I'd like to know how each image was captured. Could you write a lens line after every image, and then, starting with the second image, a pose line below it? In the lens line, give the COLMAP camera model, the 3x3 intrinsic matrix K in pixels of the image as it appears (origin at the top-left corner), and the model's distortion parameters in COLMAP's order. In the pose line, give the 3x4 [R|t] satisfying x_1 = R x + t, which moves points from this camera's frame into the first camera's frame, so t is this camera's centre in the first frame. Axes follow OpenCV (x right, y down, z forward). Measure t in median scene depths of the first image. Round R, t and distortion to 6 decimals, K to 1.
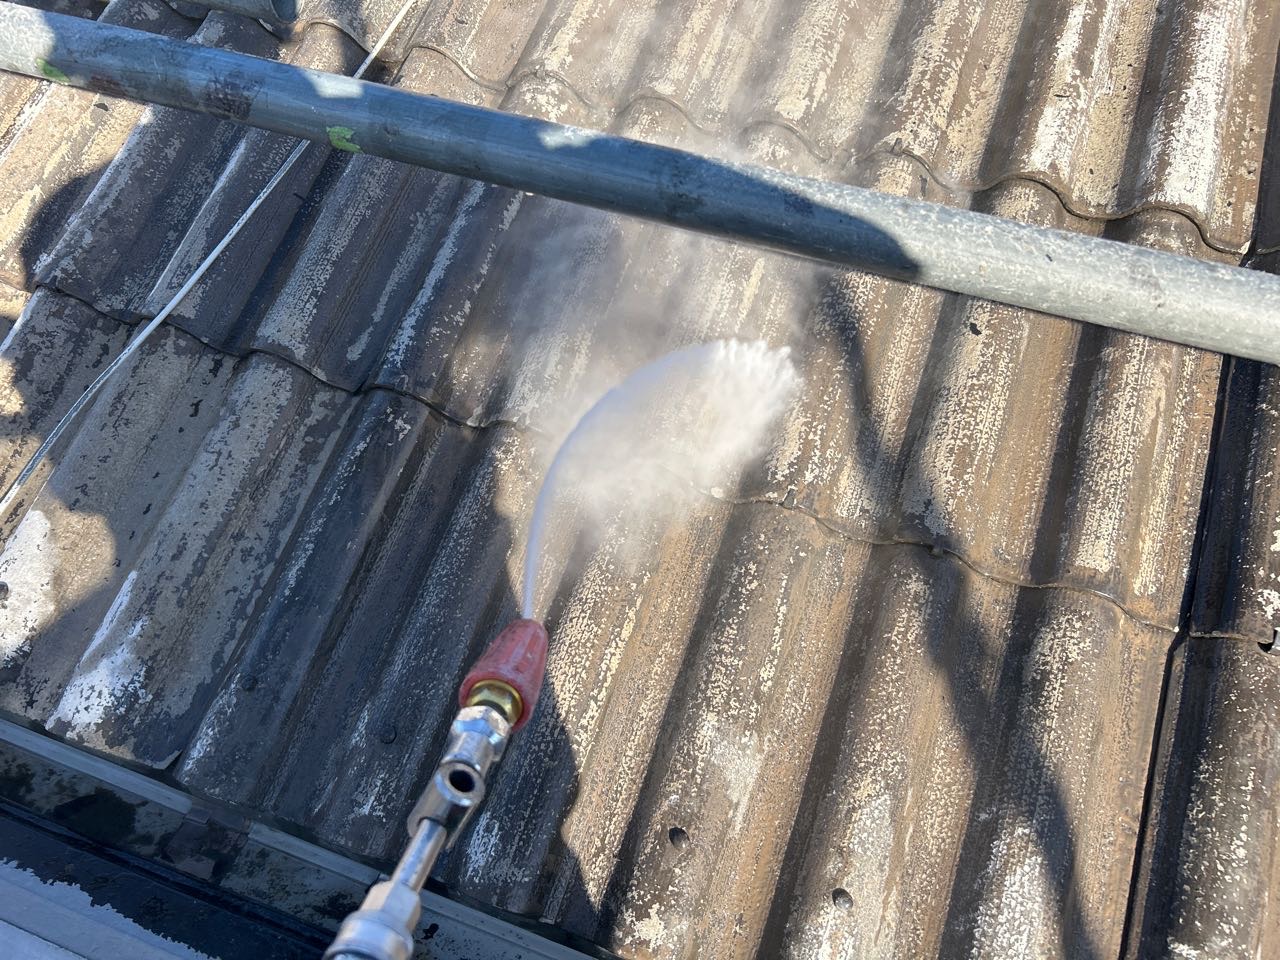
lens RADIAL K [[975.9, 0, 640.0], [0, 975.9, 480.0], [0, 0, 1]] dist [0.060326, -0.072209]
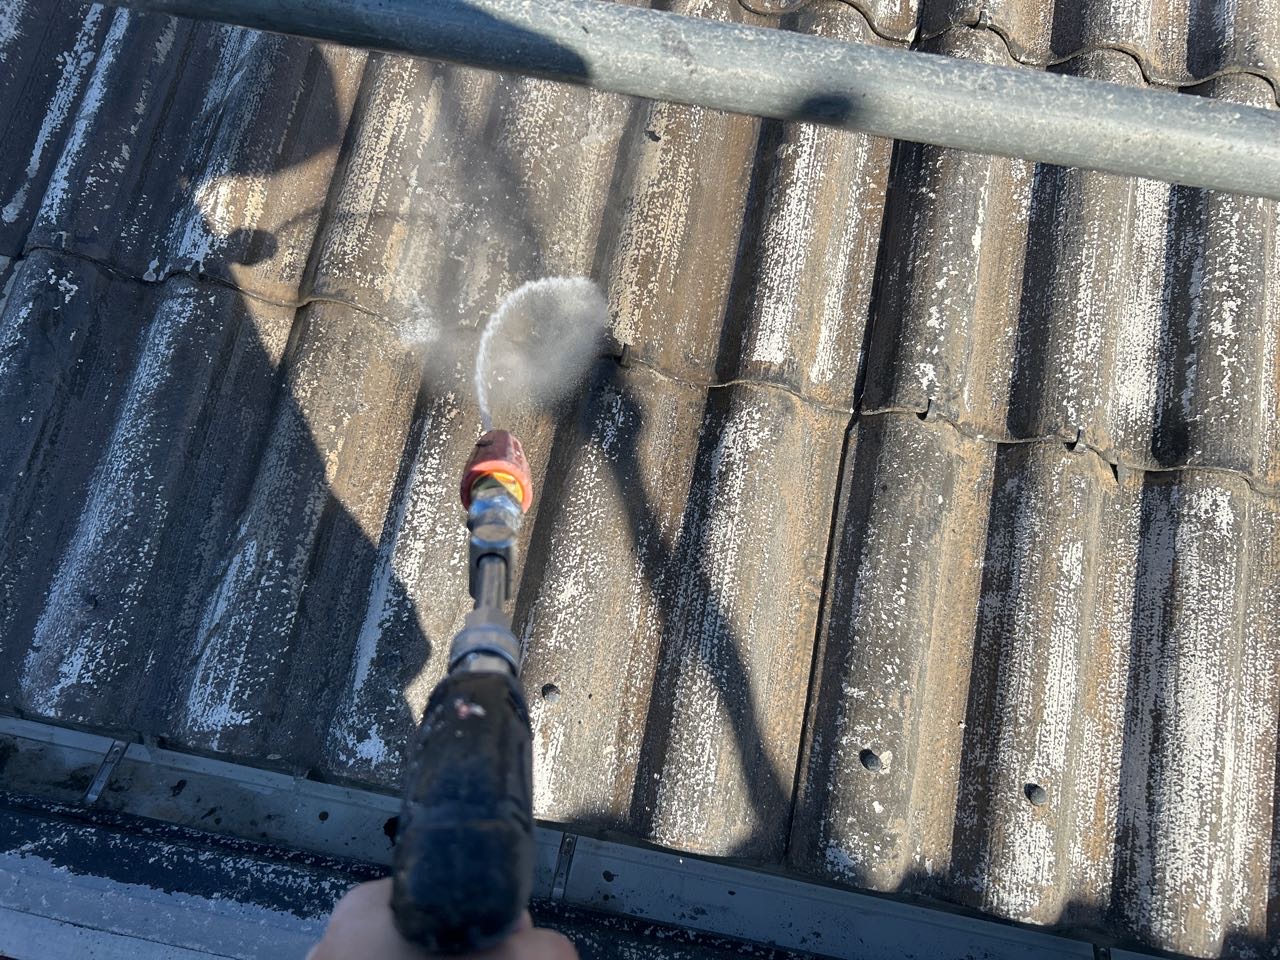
lens RADIAL K [[988.2, 0, 640.0], [0, 988.2, 480.0], [0, 0, 1]] dist [0.077221, -0.096226]
pose [[0.987074, -0.114596, 0.112042, 0.188187], [0.099205, 0.985943, 0.134439, 0.057962], [-0.125873, -0.121586, 0.984567, -0.036997]]
